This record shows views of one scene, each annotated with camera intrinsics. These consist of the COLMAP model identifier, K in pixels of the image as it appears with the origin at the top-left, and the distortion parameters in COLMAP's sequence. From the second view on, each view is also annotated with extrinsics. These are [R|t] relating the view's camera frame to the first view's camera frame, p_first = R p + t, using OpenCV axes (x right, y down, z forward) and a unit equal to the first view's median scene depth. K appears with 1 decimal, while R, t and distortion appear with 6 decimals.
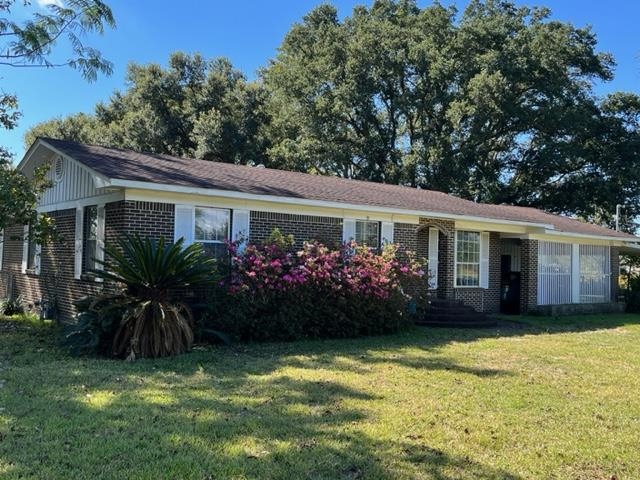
lens RADIAL K [[625.2, 0, 322.1], [0, 625.2, 240.6], [0, 0, 1]] dist [-0.038348, 0.000000]
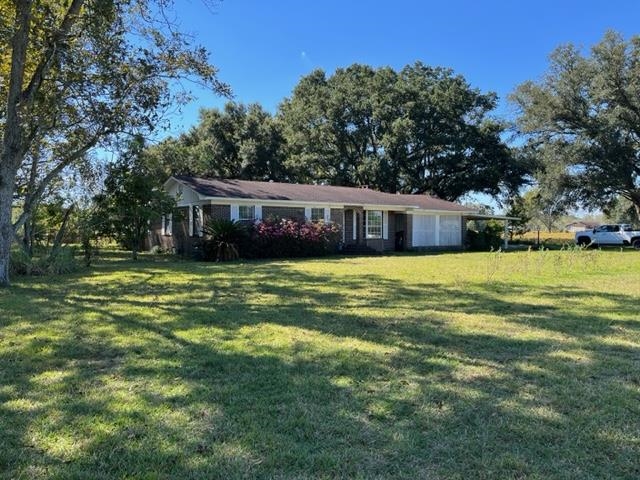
lens RADIAL K [[492.0, 0, 319.0], [0, 492.0, 241.8], [0, 0, 1]] dist [0.031019, -0.013006]
pose [[0.998219, -0.016256, -0.057394, 0.087301], [0.019915, 0.997766, 0.063766, -0.011278], [0.056229, -0.064795, 0.996313, -0.364685]]
